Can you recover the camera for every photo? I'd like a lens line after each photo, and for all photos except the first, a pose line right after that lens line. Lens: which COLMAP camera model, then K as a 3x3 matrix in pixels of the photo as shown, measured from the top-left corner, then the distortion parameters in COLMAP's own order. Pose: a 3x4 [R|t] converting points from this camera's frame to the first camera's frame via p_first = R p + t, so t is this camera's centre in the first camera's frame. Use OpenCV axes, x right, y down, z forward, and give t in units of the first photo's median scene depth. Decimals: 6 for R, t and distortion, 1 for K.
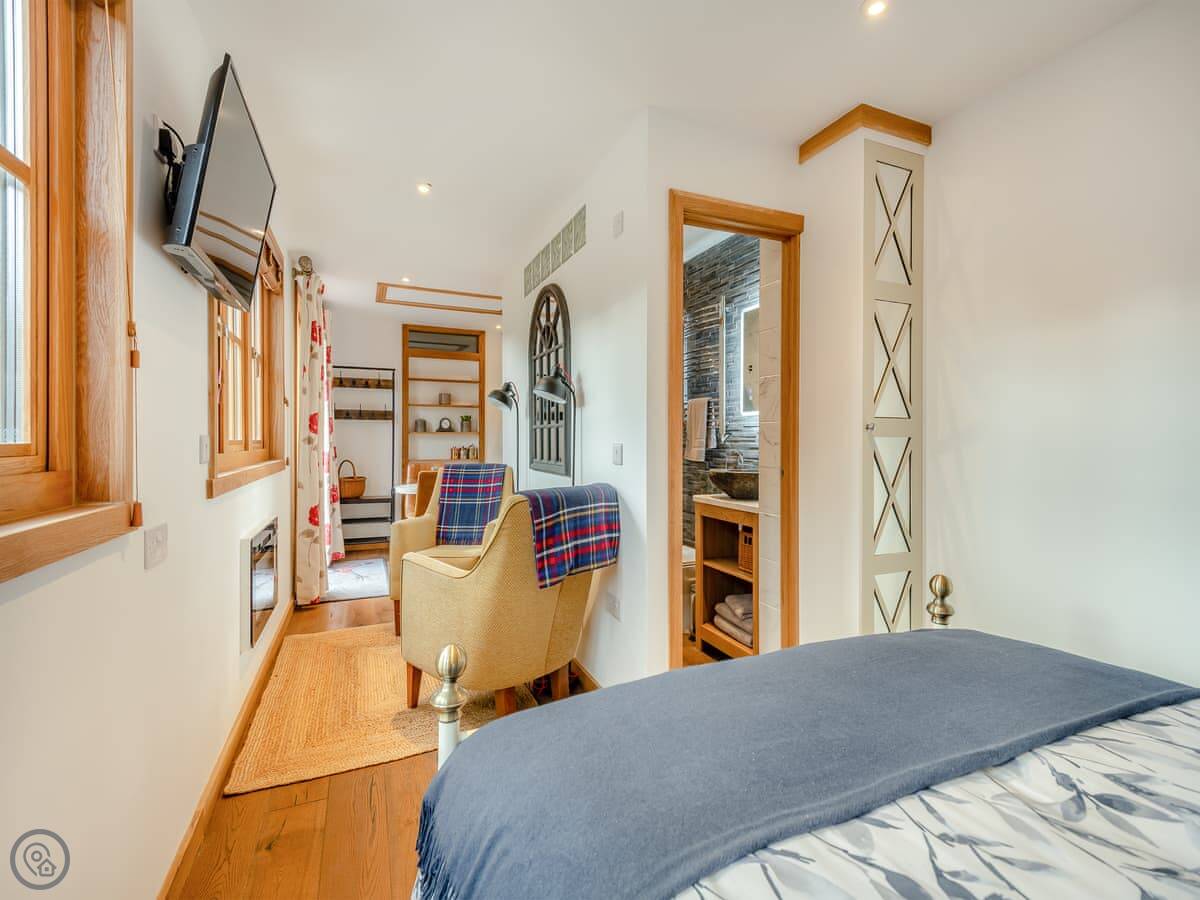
lens RADIAL K [[545.9, 0, 593.8], [0, 545.9, 436.6], [0, 0, 1]] dist [0.028554, -0.012237]
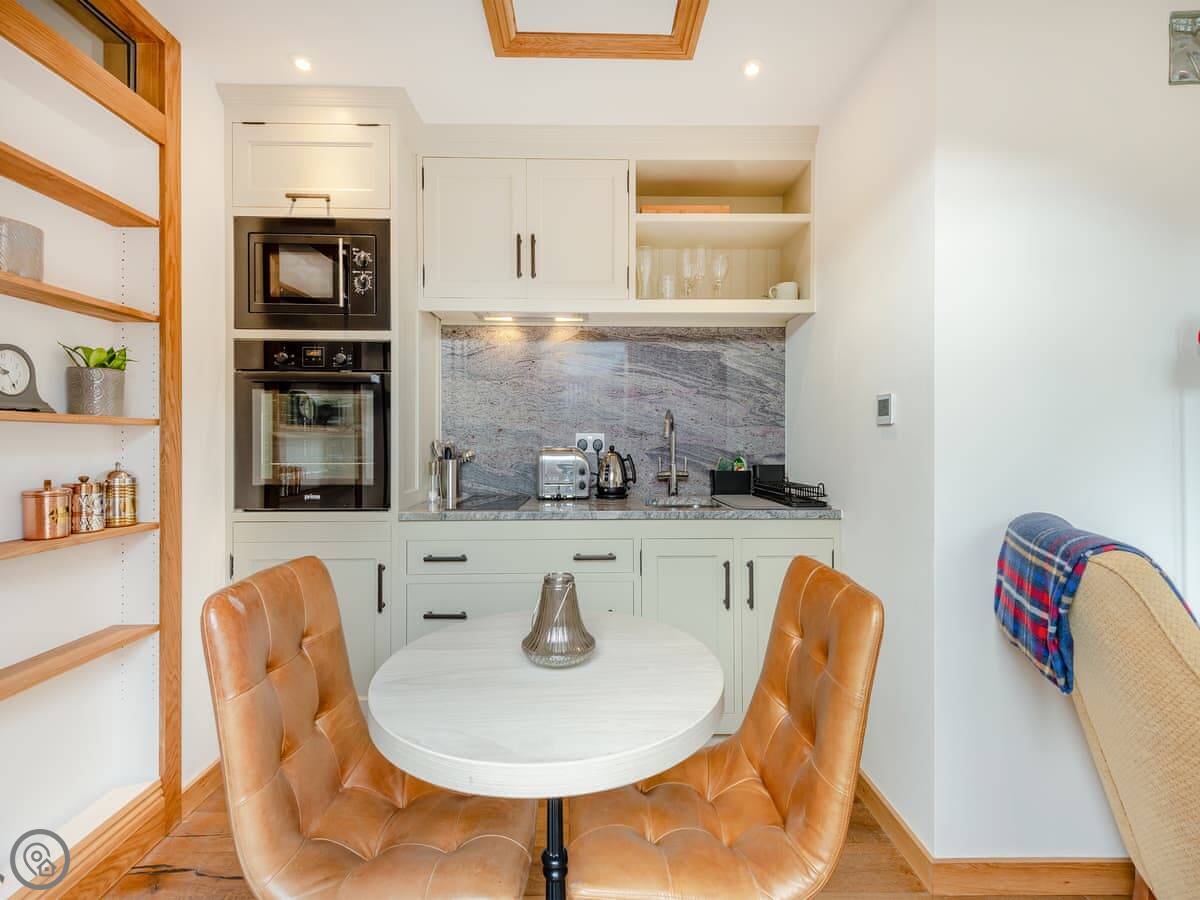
lens RADIAL K [[554.4, 0, 600.8], [0, 554.4, 441.6], [0, 0, 1]] dist [0.020024, -0.014458]
pose [[0.368998, -0.002674, 0.929426, -0.389388], [-0.001647, 0.999992, 0.003531, 0.001741], [-0.929429, -0.002834, 0.368991, 0.728730]]
